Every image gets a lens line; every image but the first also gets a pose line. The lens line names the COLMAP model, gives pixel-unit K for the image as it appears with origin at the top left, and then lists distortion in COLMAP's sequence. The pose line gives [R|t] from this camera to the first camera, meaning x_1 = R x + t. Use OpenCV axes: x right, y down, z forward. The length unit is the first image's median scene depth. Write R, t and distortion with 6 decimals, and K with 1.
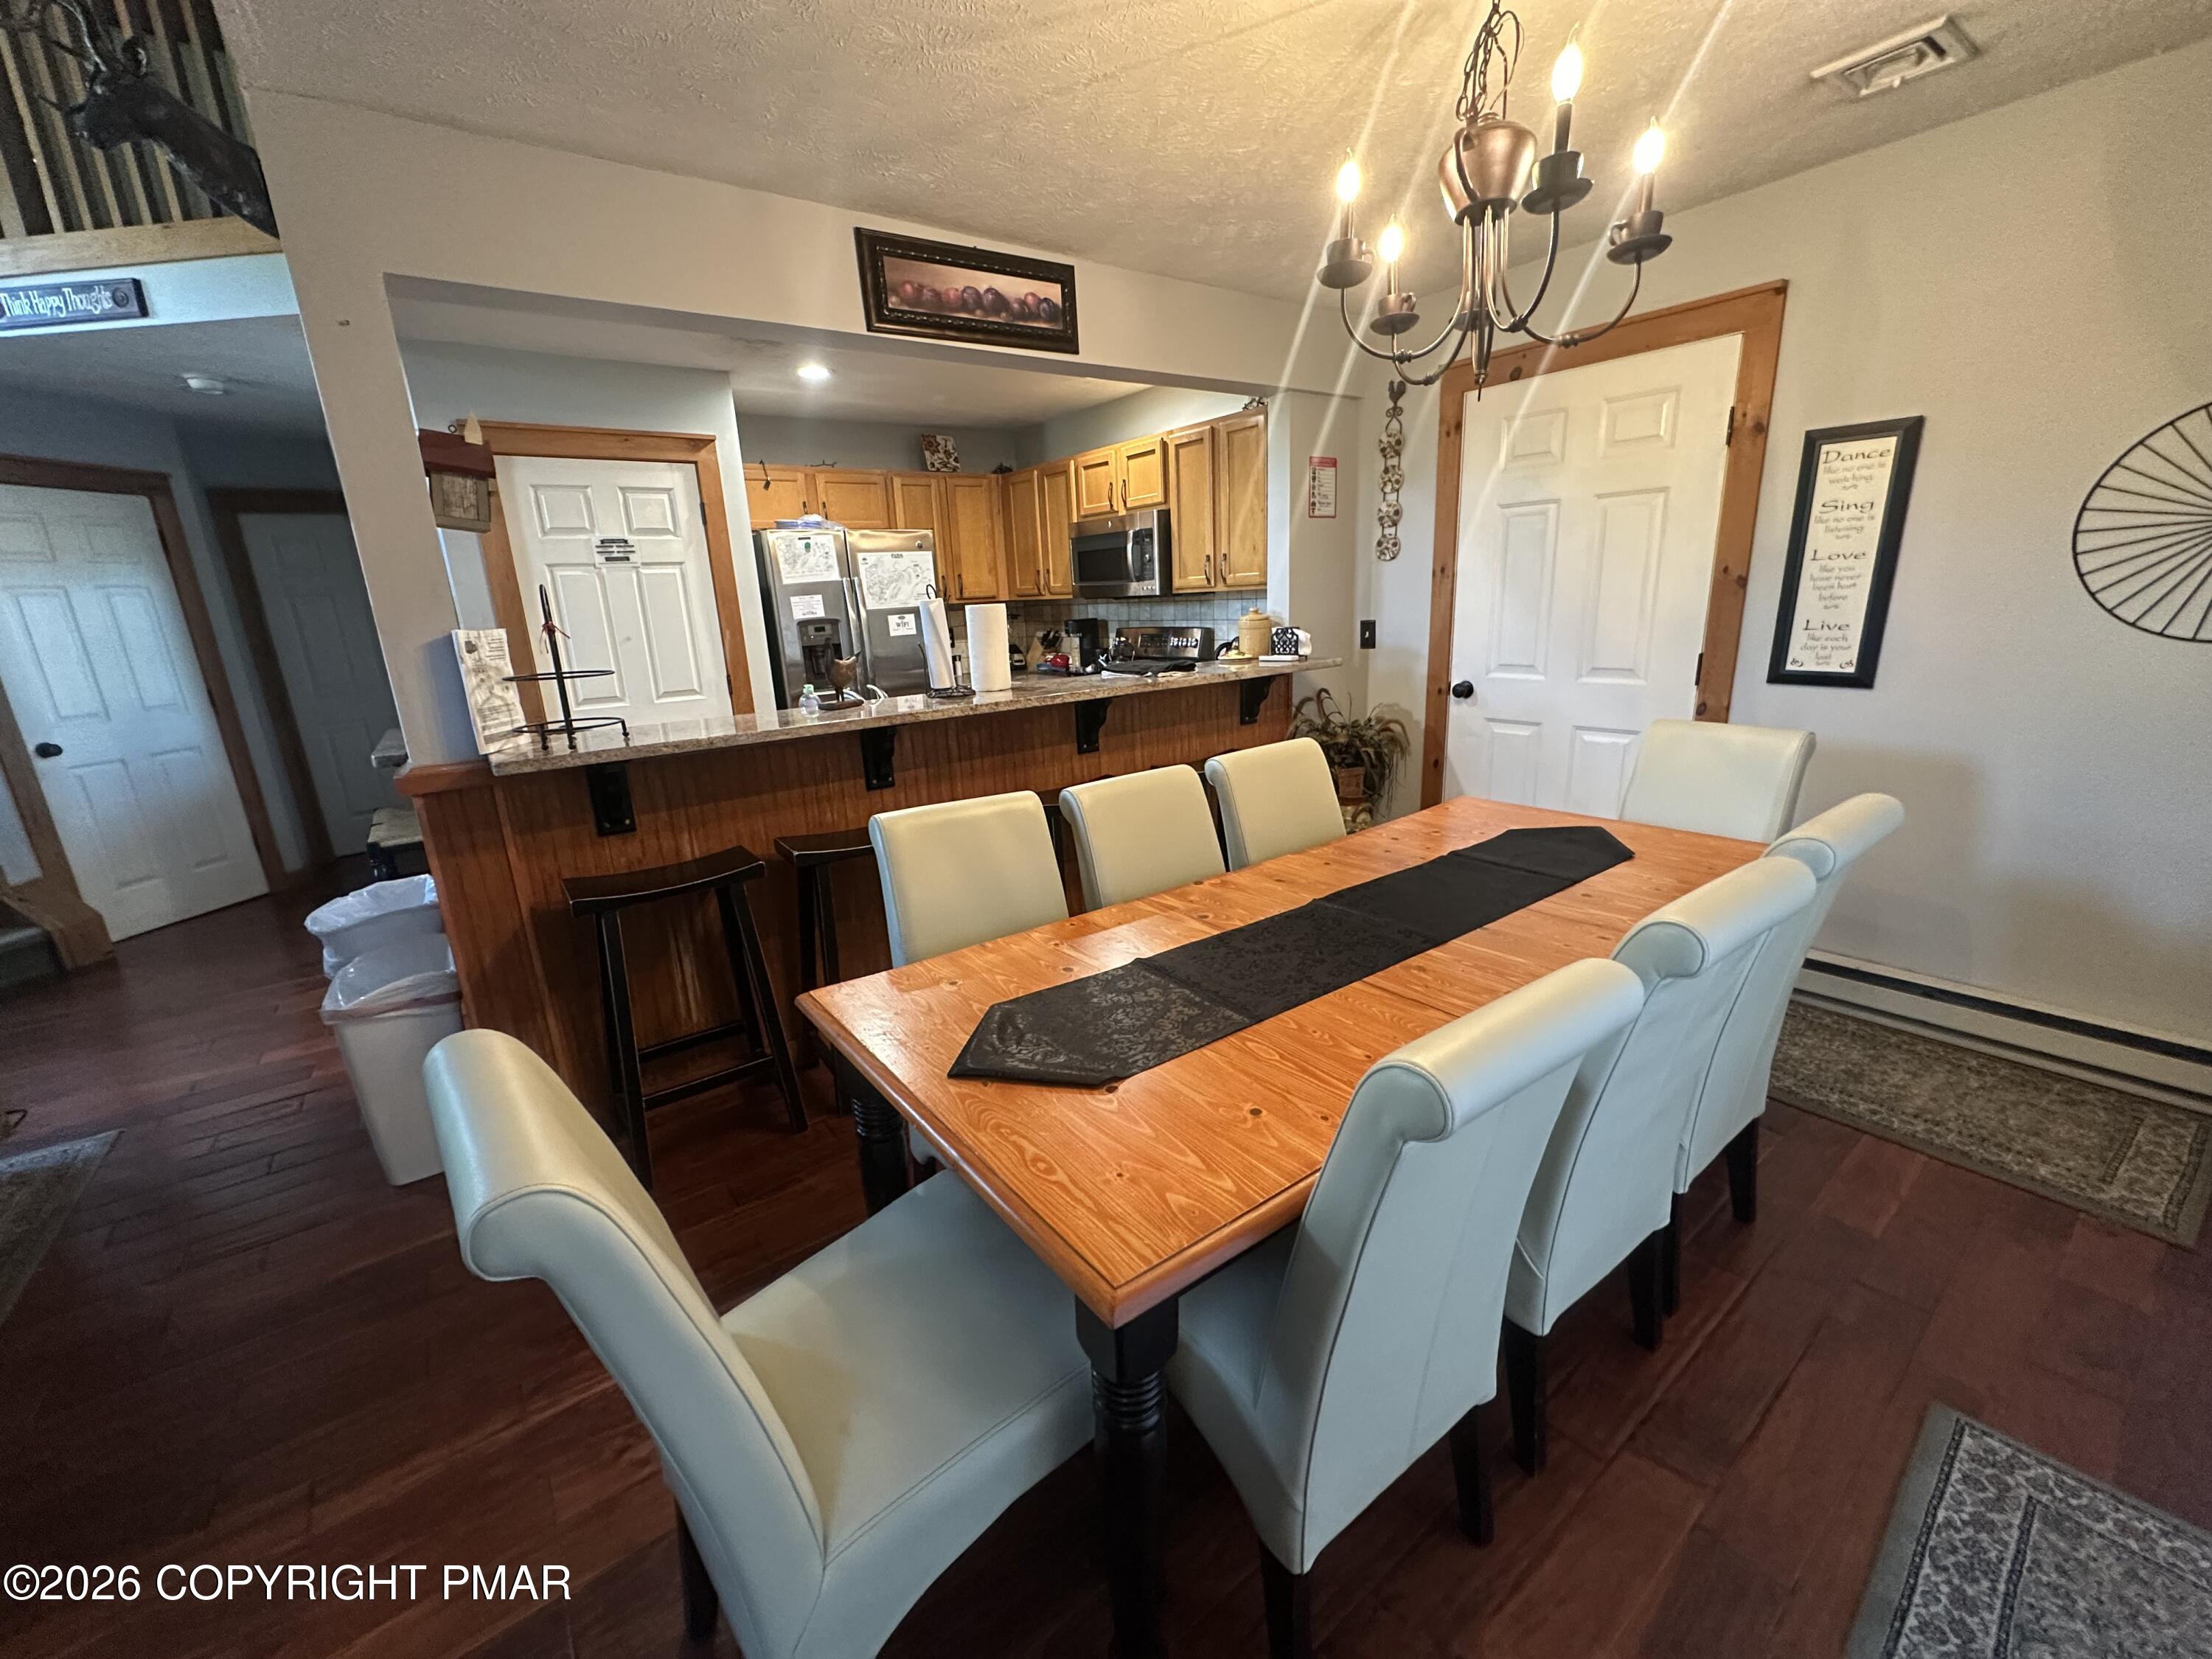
lens RADIAL K [[875.6, 0, 1103.0], [0, 875.6, 830.9], [0, 0, 1]] dist [-0.002619, -0.000322]
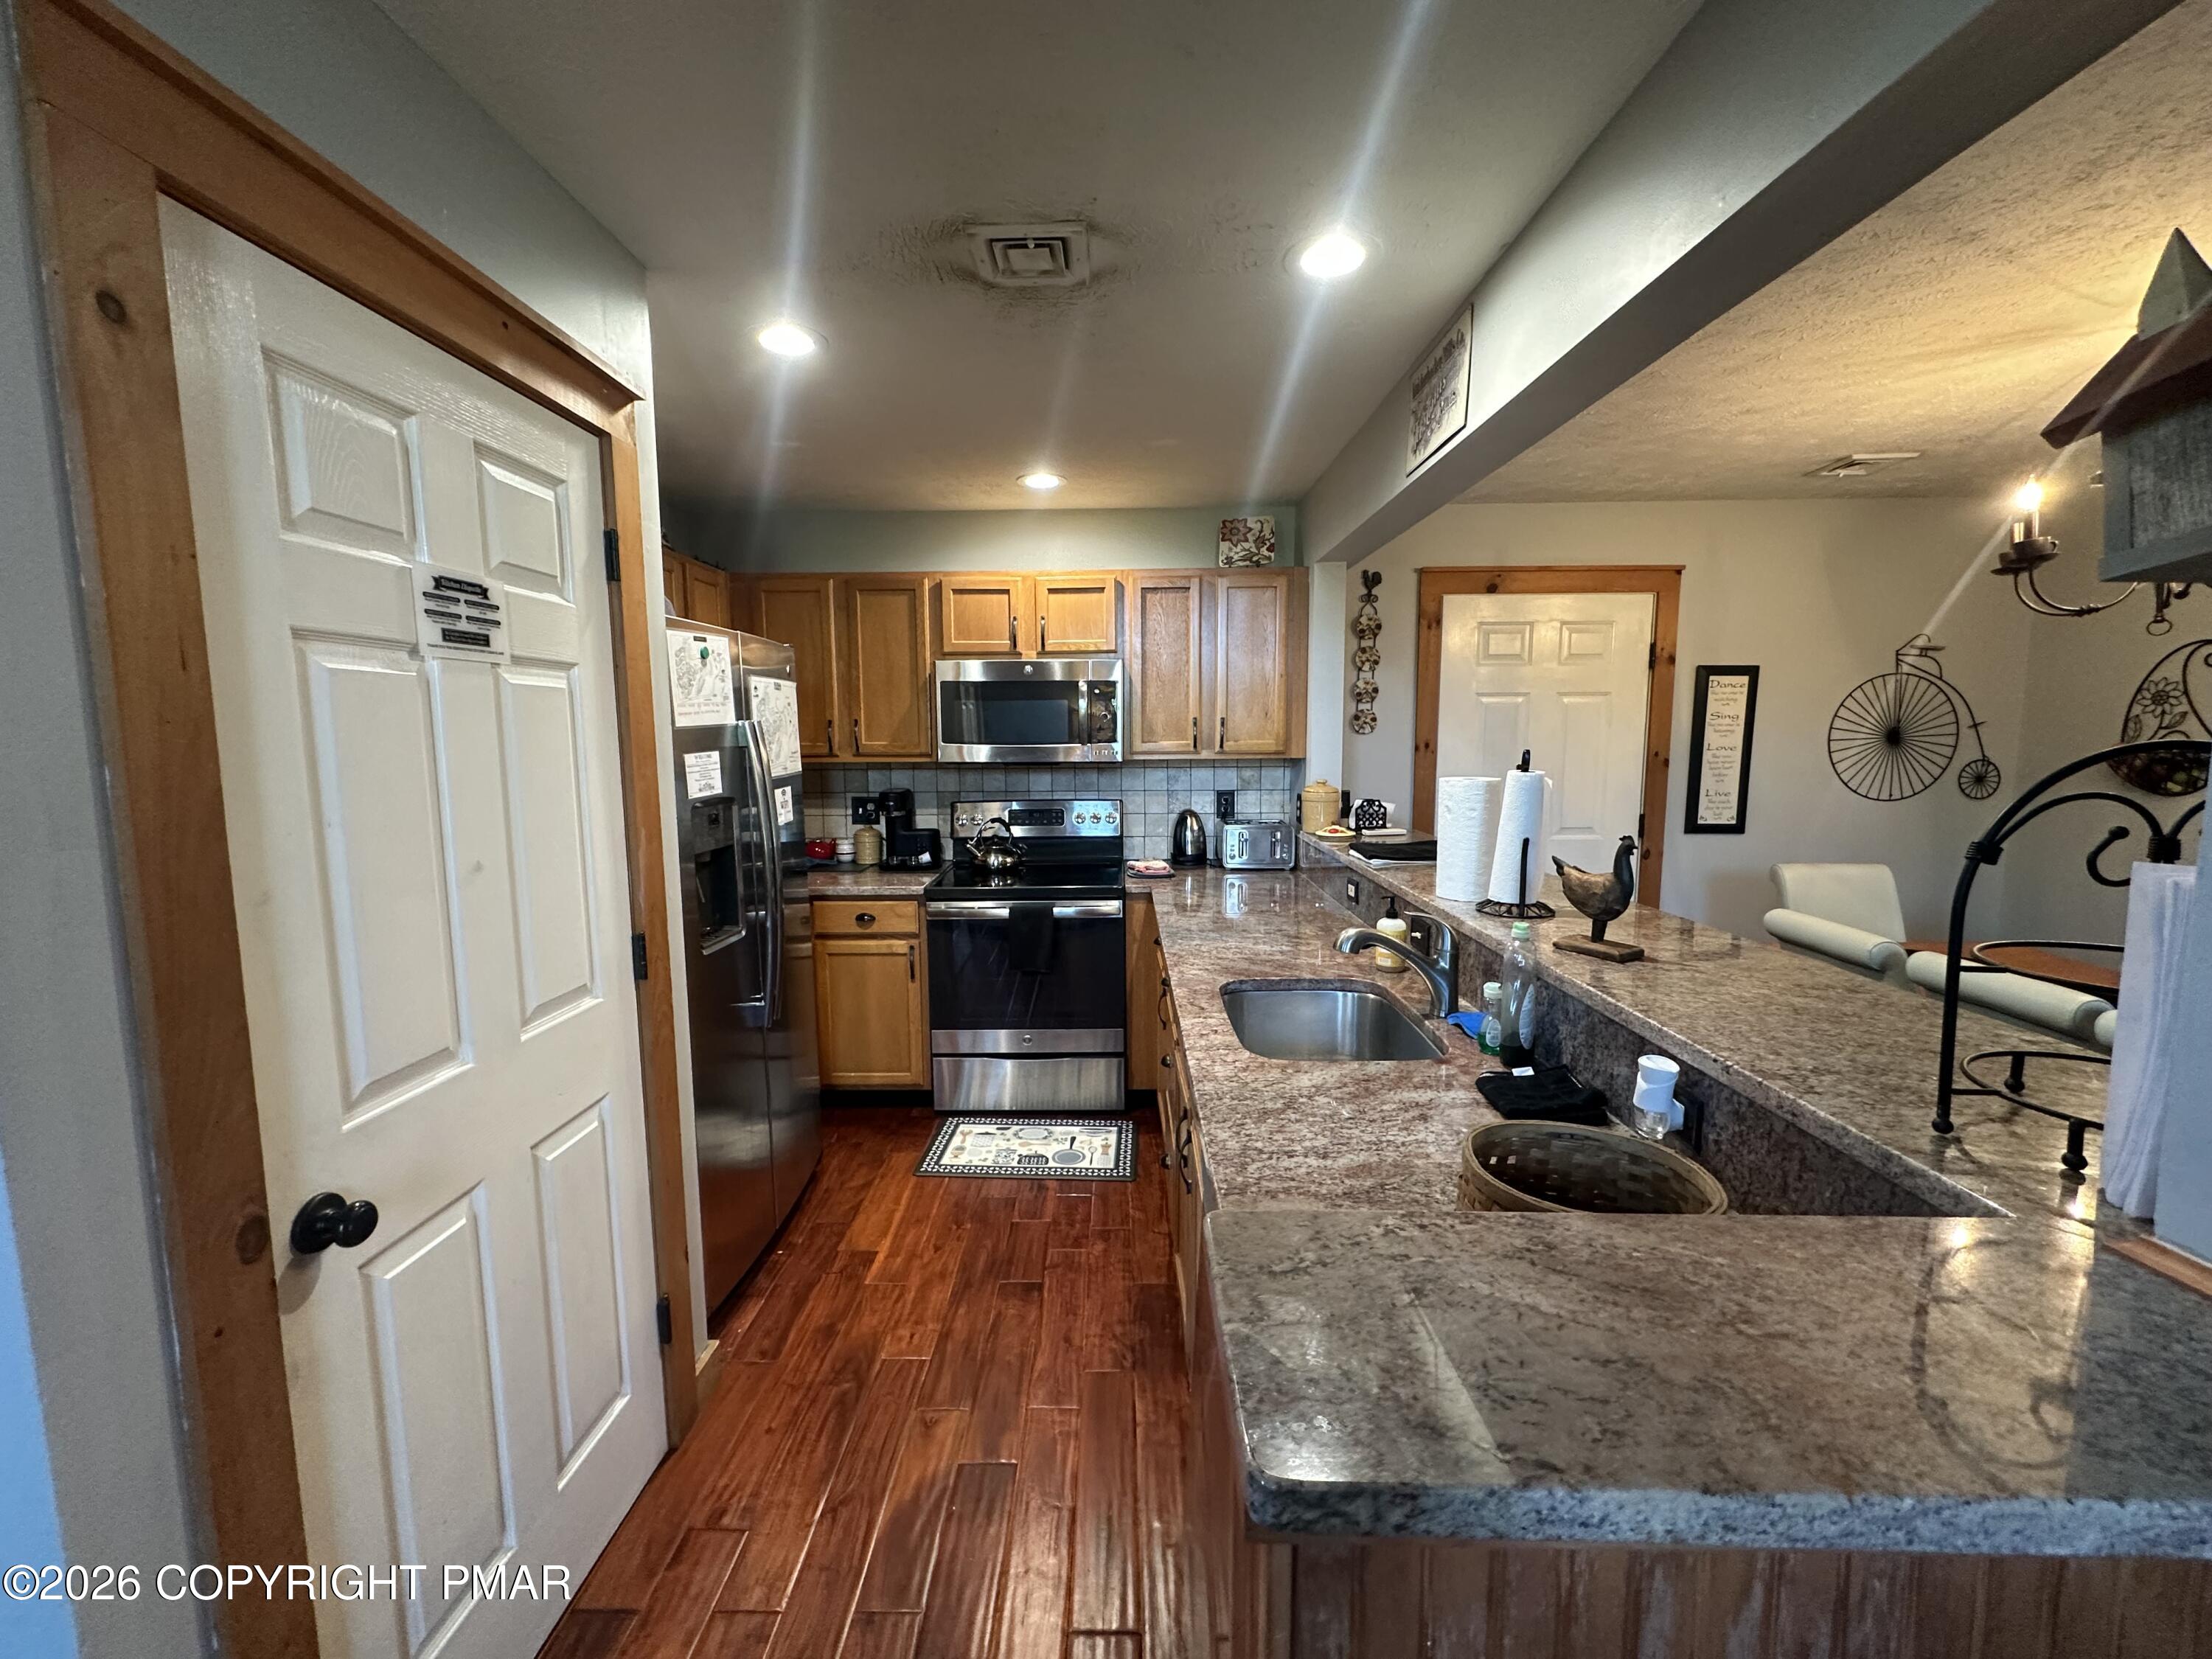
lens RADIAL K [[881.8, 0, 1103.8], [0, 881.8, 830.5], [0, 0, 1]] dist [-0.000636, -0.000143]
pose [[0.612598, -0.046668, 0.789016, -0.671078], [0.186962, 0.978482, -0.087285, -0.161769], [-0.767964, 0.200986, 0.608141, 0.616157]]
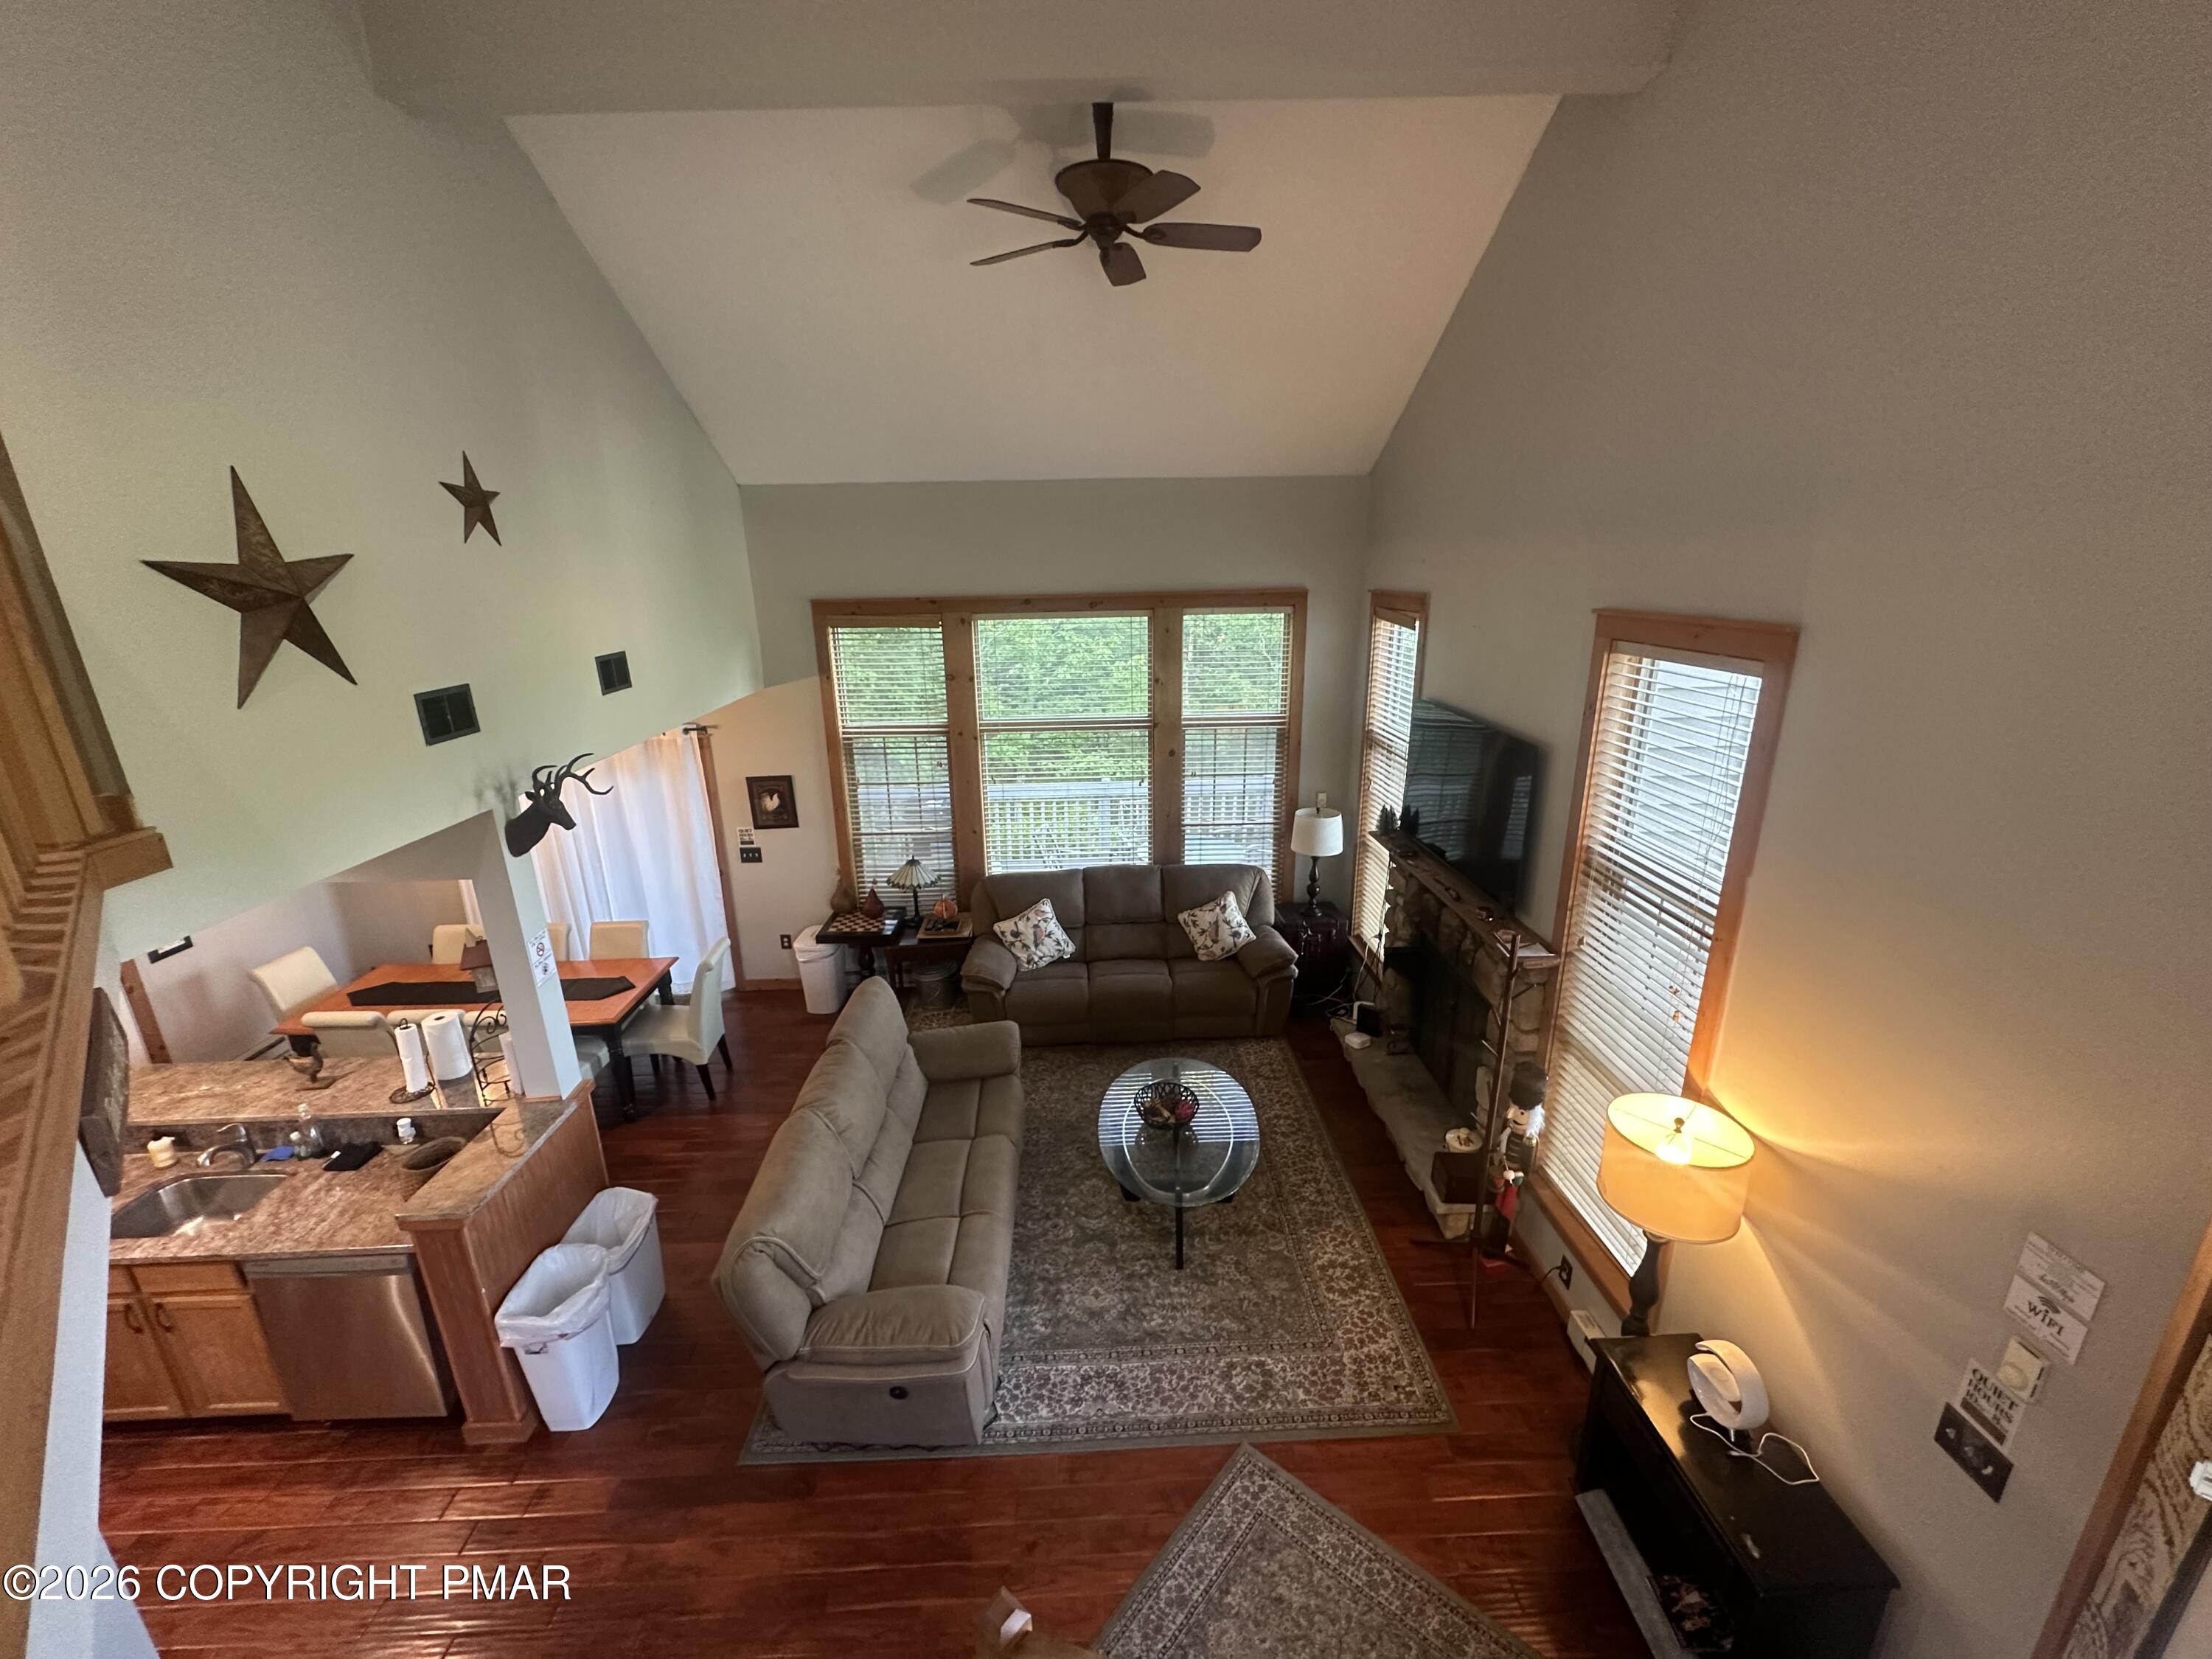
lens RADIAL K [[881.8, 0, 1103.8], [0, 881.8, 830.5], [0, 0, 1]] dist [-0.000636, -0.000143]
pose [[-0.814104, -0.112215, 0.569773, -1.473333], [0.200483, 0.866519, 0.457112, -0.645887], [-0.545014, 0.486367, -0.682940, 0.757564]]
